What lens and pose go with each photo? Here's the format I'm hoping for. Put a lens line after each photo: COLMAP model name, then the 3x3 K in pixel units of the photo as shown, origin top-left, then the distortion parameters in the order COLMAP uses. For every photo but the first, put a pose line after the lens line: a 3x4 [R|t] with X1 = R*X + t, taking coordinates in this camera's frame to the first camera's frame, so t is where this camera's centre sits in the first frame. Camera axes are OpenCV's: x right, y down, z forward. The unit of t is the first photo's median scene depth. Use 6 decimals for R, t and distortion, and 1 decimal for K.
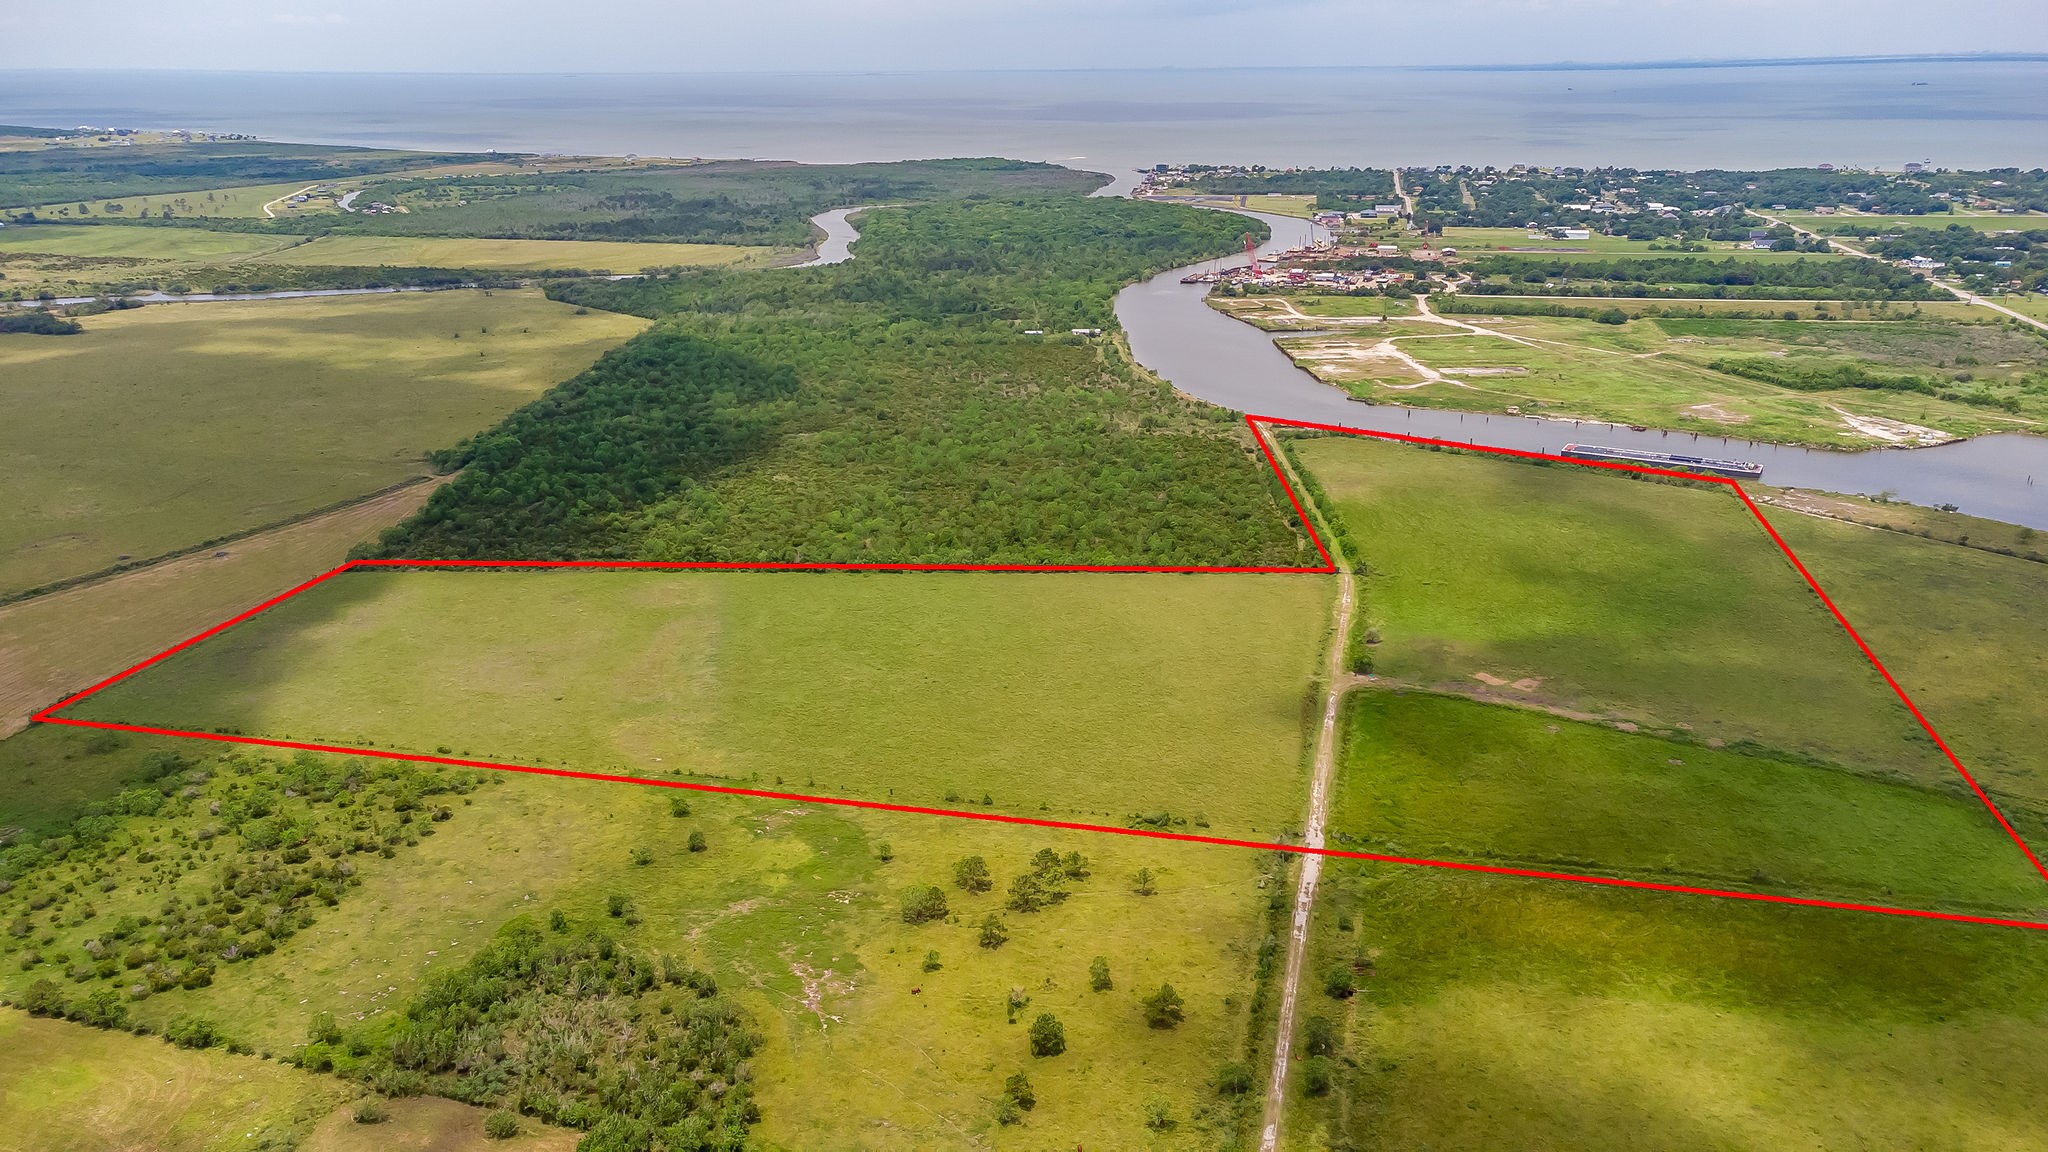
lens RADIAL K [[1519.2, 0, 1026.7], [0, 1519.2, 580.8], [0, 0, 1]] dist [0.043311, 0.030921]
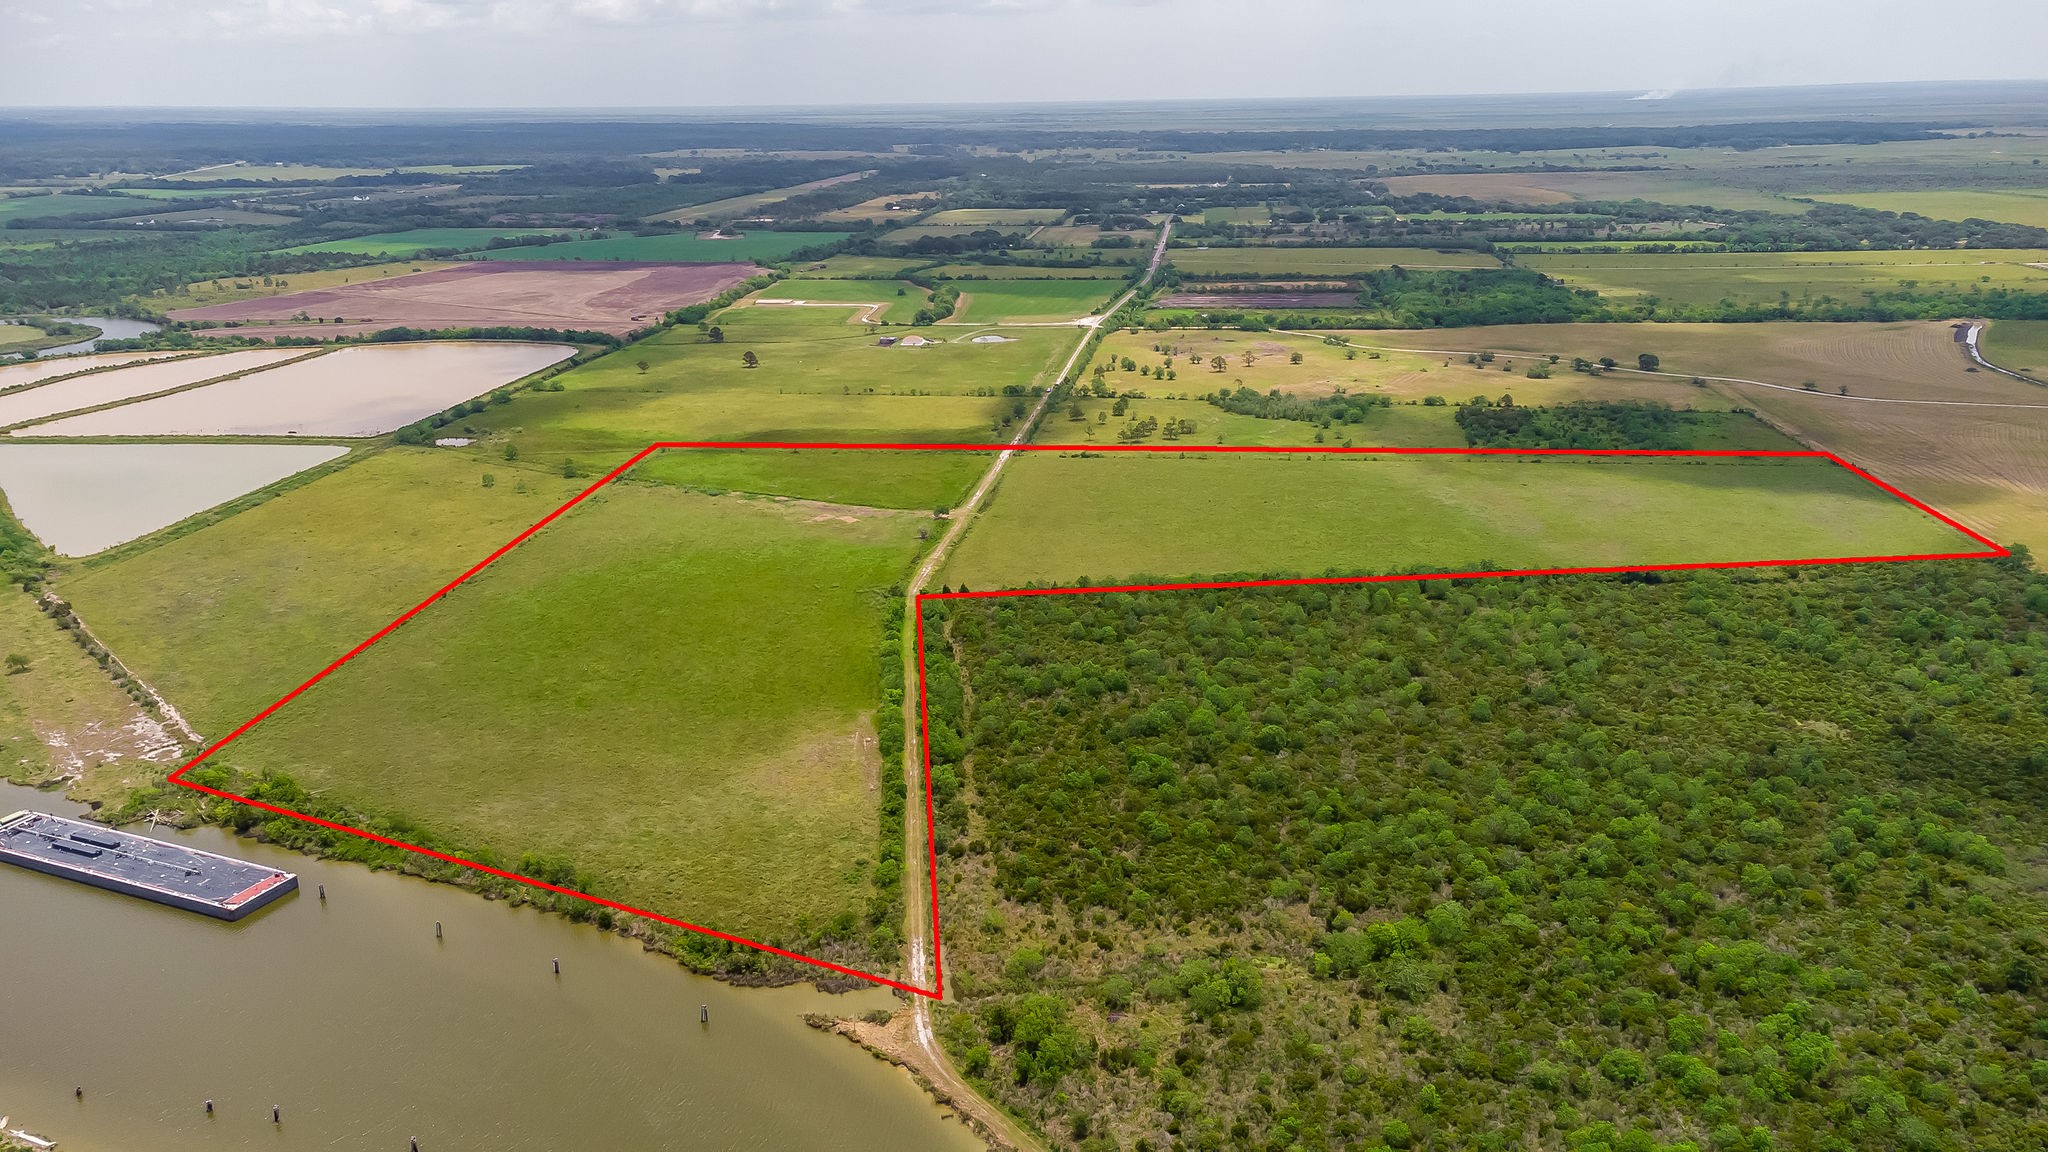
lens RADIAL K [[1519.2, 0, 1027.5], [0, 1519.2, 565.5], [0, 0, 1]] dist [0.043311, 0.030921]
pose [[-0.995137, 0.051008, -0.084265, 0.260672], [-0.008748, 0.806328, 0.591404, -0.668379], [0.098112, 0.589265, -0.801960, 2.068398]]
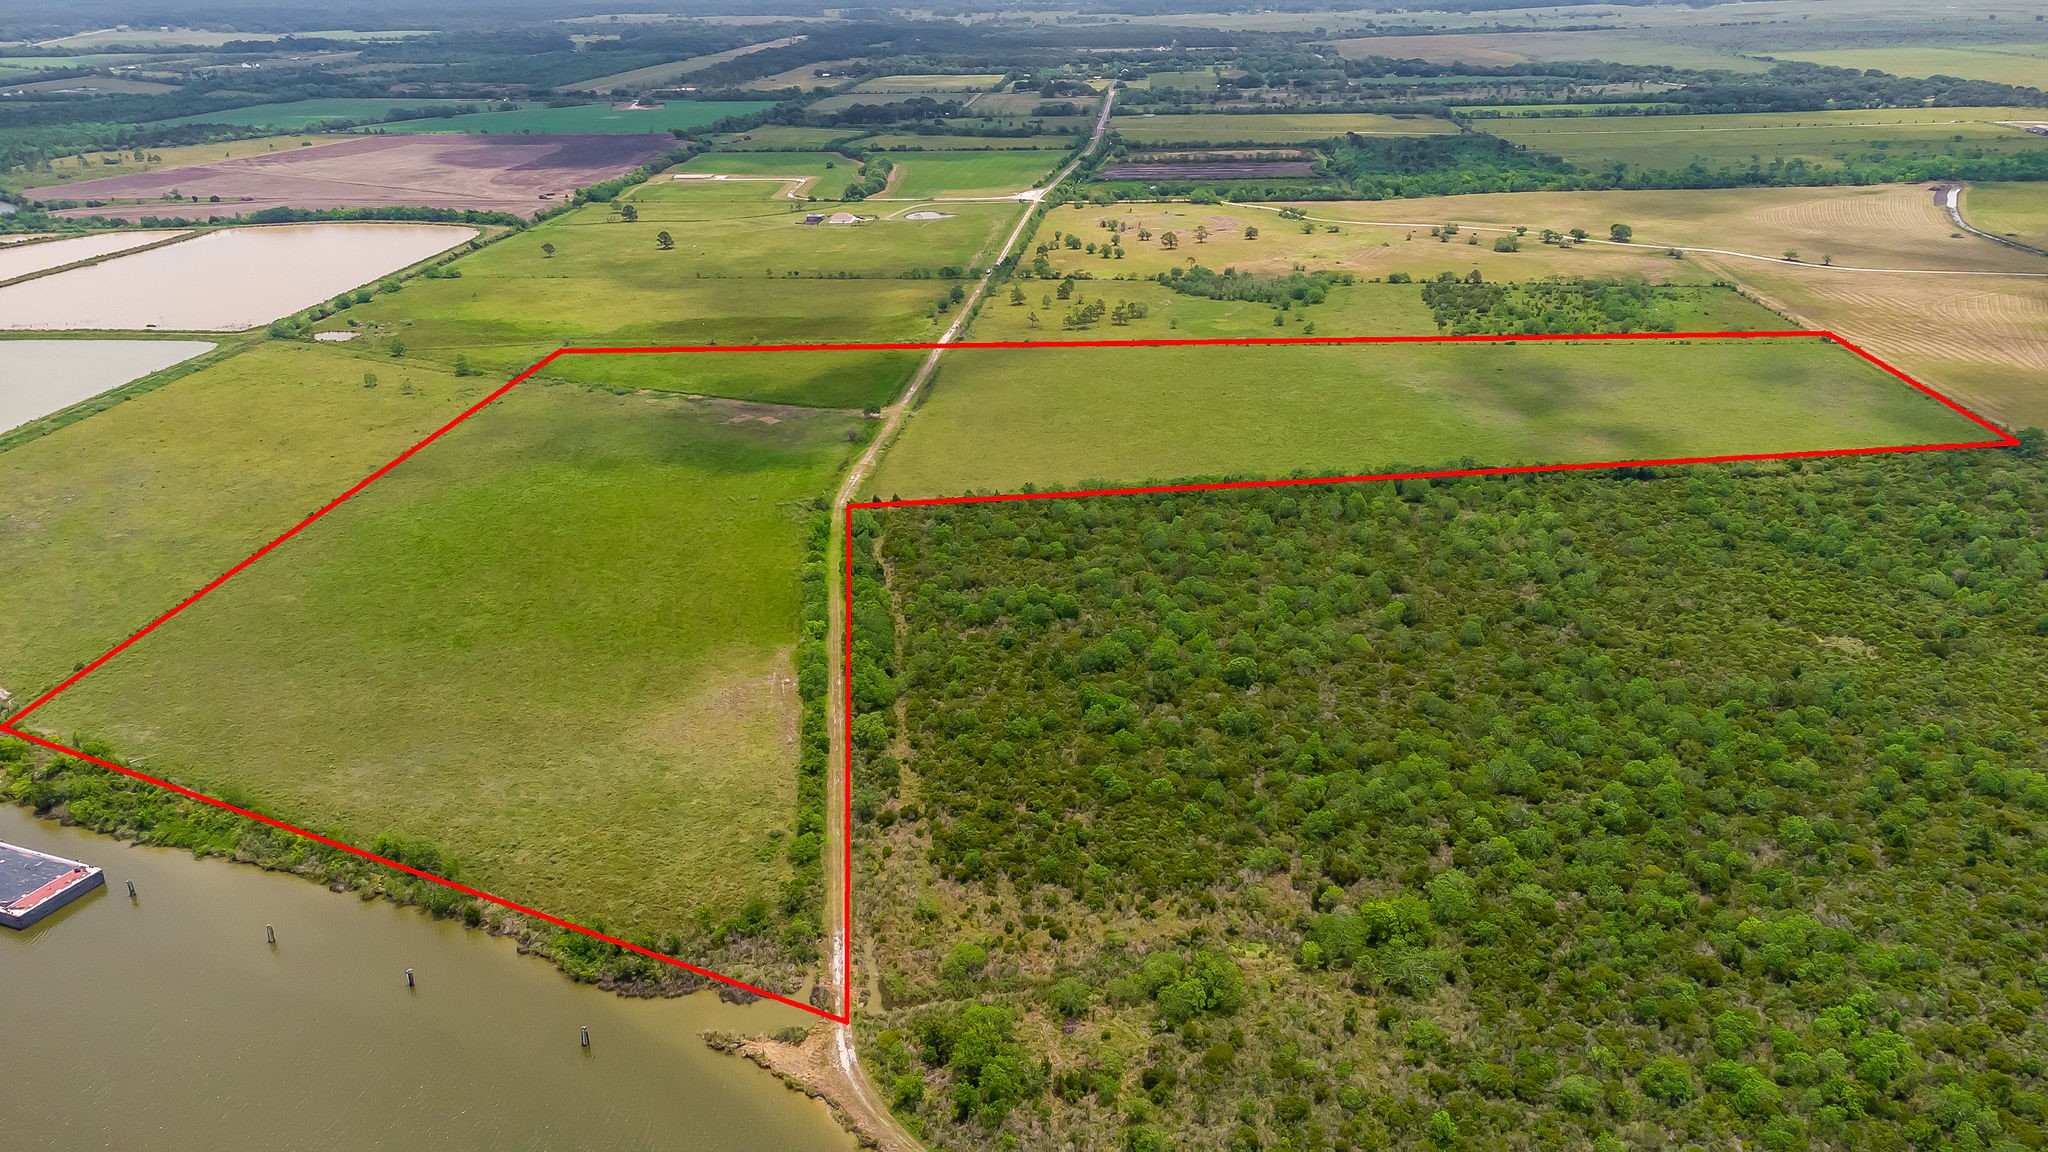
lens RADIAL K [[1519.2, 0, 1027.6], [0, 1519.2, 573.3], [0, 0, 1]] dist [0.043311, 0.030921]
pose [[-0.990604, 0.076368, -0.113456, 0.246031], [-0.017065, 0.754073, 0.656568, -0.621966], [0.135695, 0.652335, -0.745685, 1.977225]]
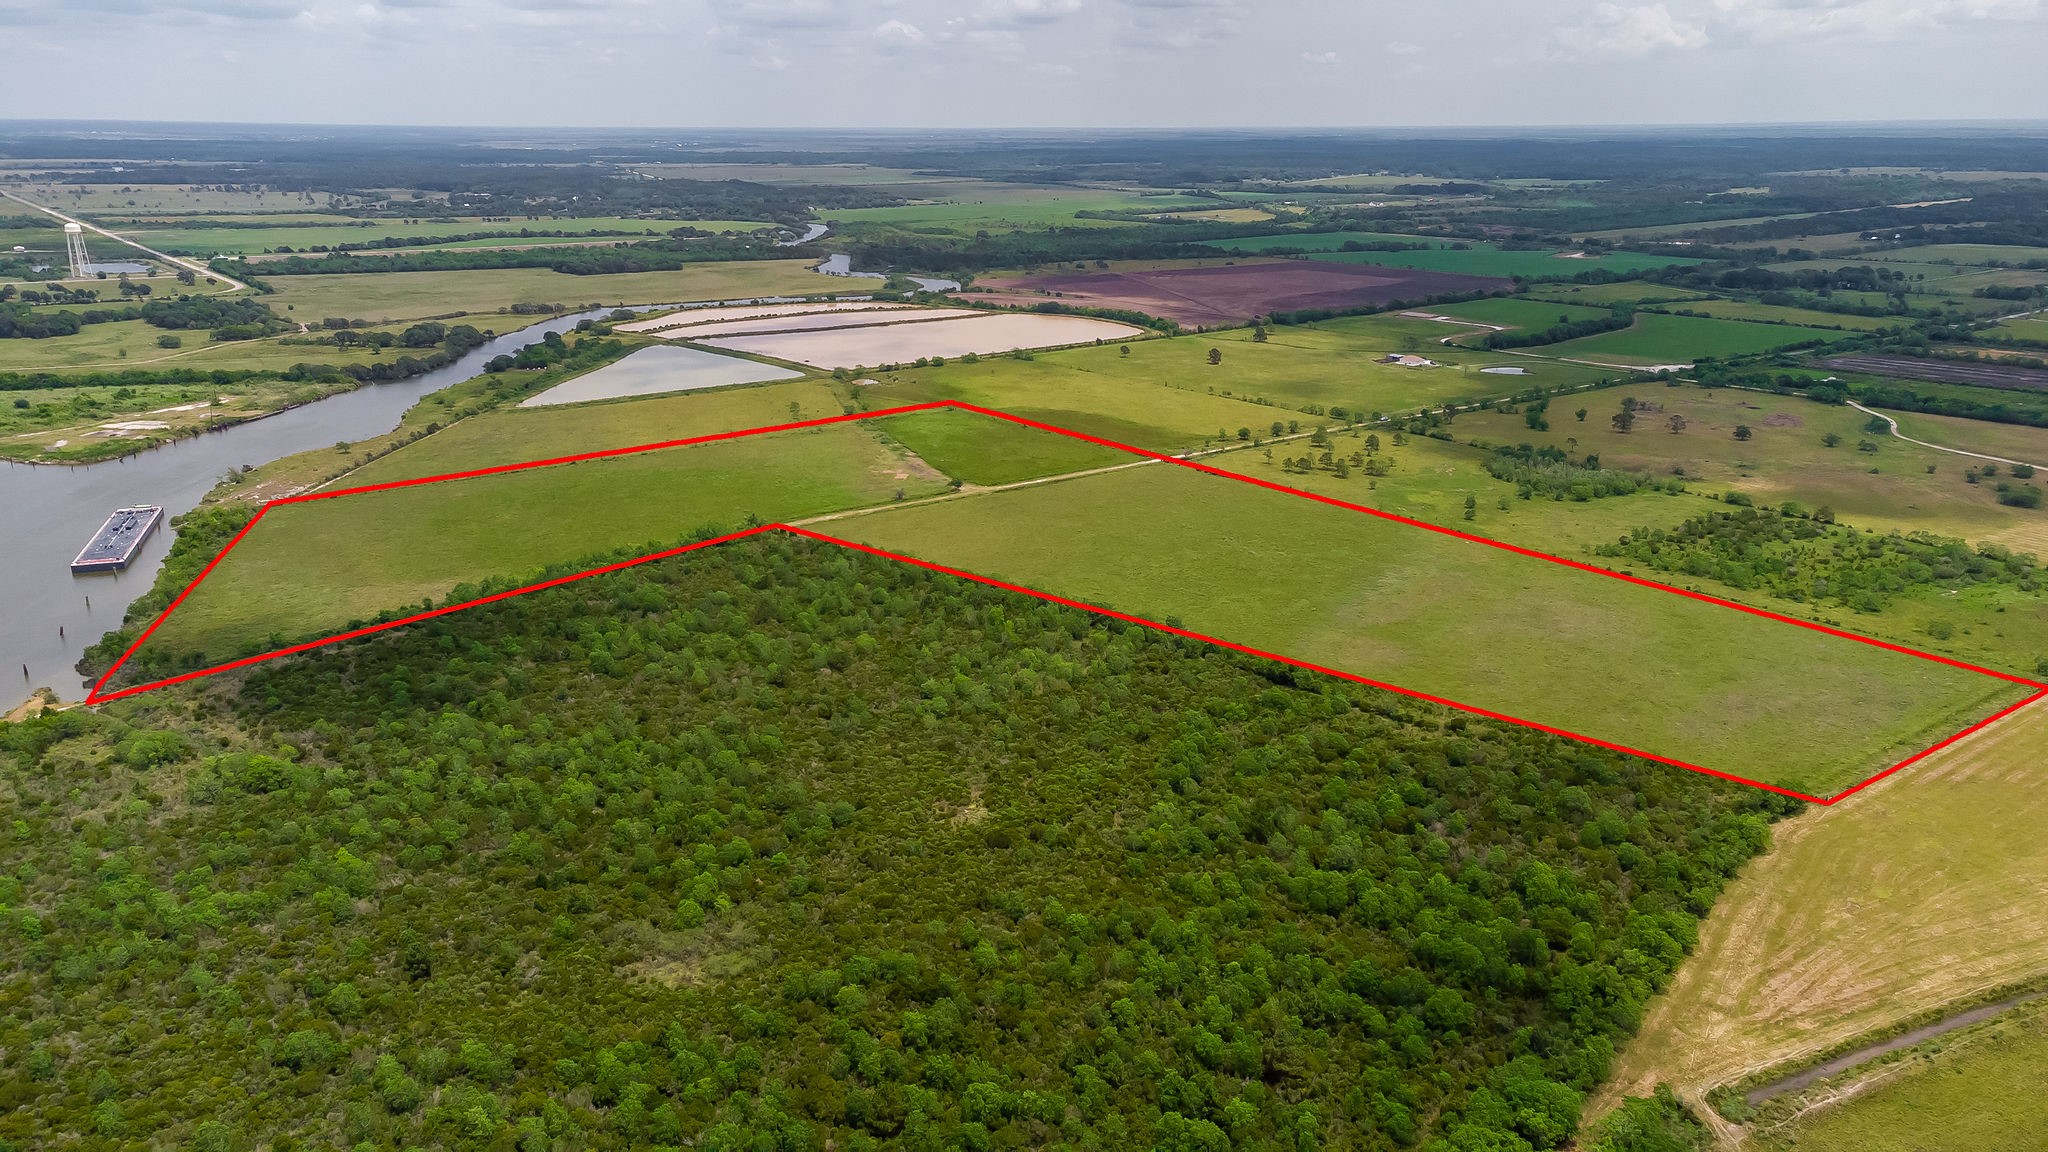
lens RADIAL K [[1519.2, 0, 1019.0], [0, 1519.2, 592.0], [0, 0, 1]] dist [0.043311, 0.030921]
pose [[-0.771824, -0.180667, 0.609629, -0.690262], [0.213394, 0.829572, 0.516017, -0.569520], [-0.598959, 0.528365, -0.601730, 1.861586]]
